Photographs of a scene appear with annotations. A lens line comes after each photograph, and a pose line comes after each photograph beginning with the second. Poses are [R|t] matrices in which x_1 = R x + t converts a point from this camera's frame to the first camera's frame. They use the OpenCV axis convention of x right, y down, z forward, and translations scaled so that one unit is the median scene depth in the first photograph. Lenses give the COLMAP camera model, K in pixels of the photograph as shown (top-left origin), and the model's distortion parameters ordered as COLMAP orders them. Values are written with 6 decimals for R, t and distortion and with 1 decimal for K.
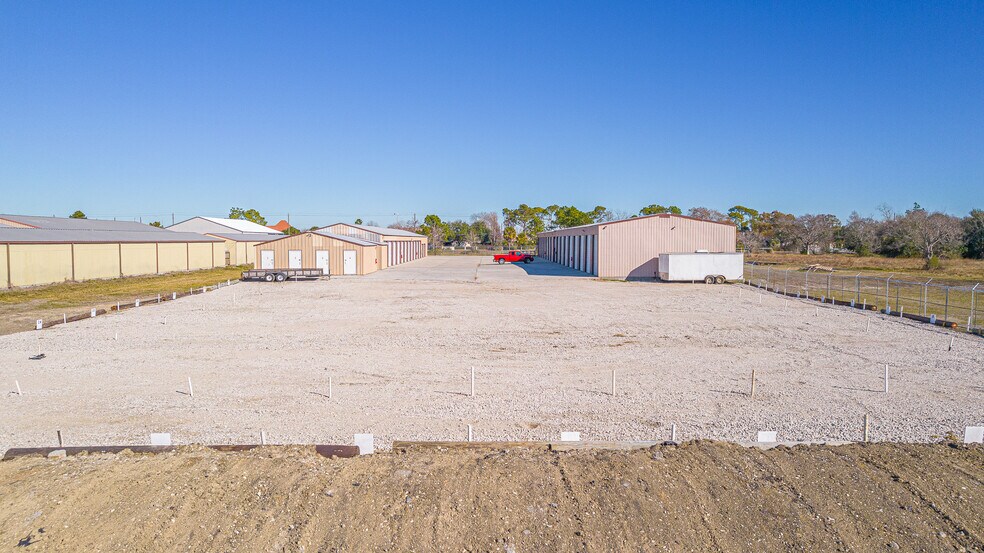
lens RADIAL K [[658.1, 0, 492.0], [0, 658.1, 276.5], [0, 0, 1]] dist [-0.009599, -0.000493]
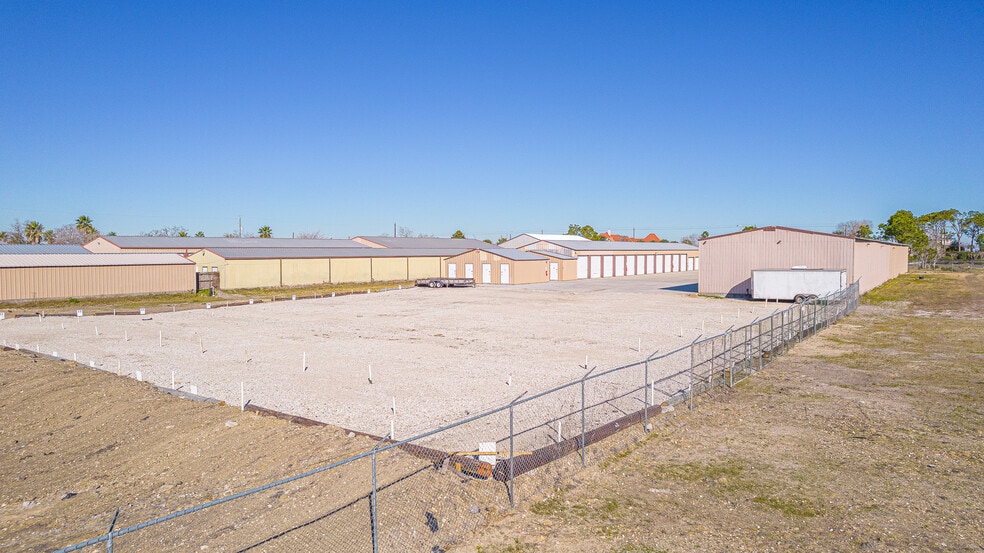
lens RADIAL K [[646.7, 0, 492.0], [0, 646.7, 276.5], [0, 0, 1]] dist [-0.022136, 0.000569]
pose [[0.797407, 0.018289, -0.603165, 0.401799], [-0.027945, 0.999587, -0.006634, -0.006611], [0.602795, 0.022146, 0.797589, 0.030735]]
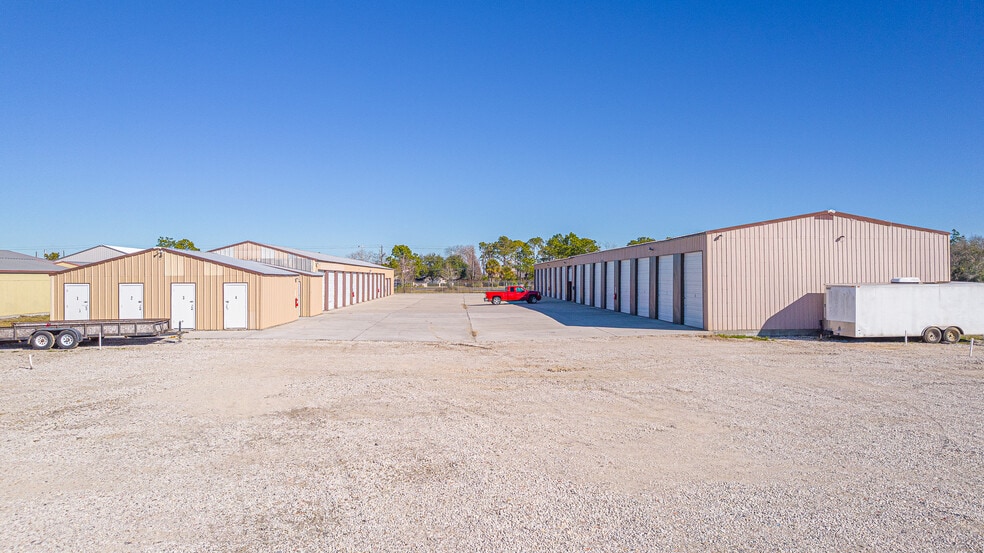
lens RADIAL K [[646.7, 0, 492.0], [0, 646.7, 276.5], [0, 0, 1]] dist [-0.022136, 0.000569]
pose [[0.998982, -0.004940, 0.044830, -0.027259], [0.007536, 0.998293, -0.057922, -0.011191], [-0.044467, 0.058201, 0.997314, 0.392192]]
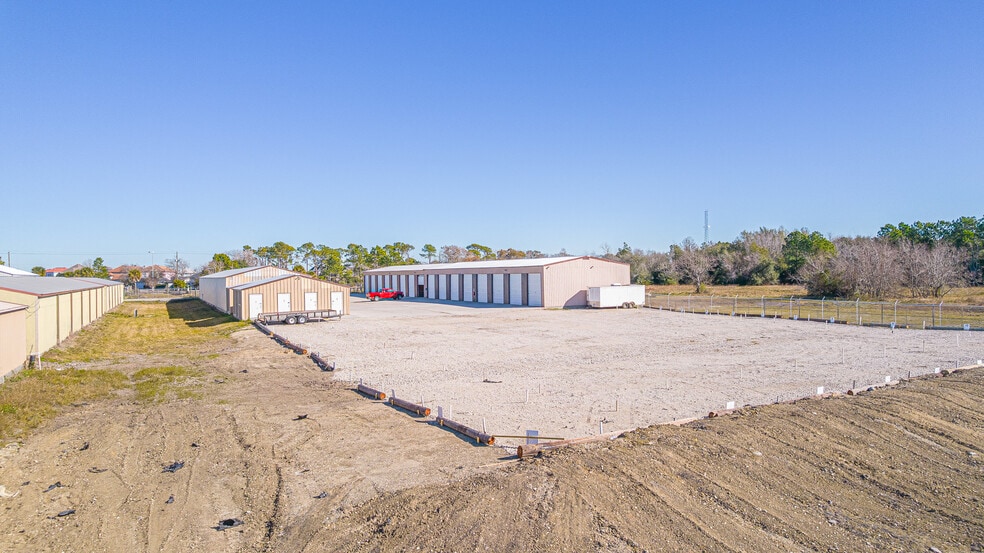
lens RADIAL K [[646.7, 0, 492.0], [0, 646.7, 276.5], [0, 0, 1]] dist [-0.022136, 0.000569]
pose [[0.888449, -0.019142, 0.458577, -0.392040], [0.042874, 0.998222, -0.041397, -0.008654], [-0.456969, 0.056440, 0.887690, -0.036923]]
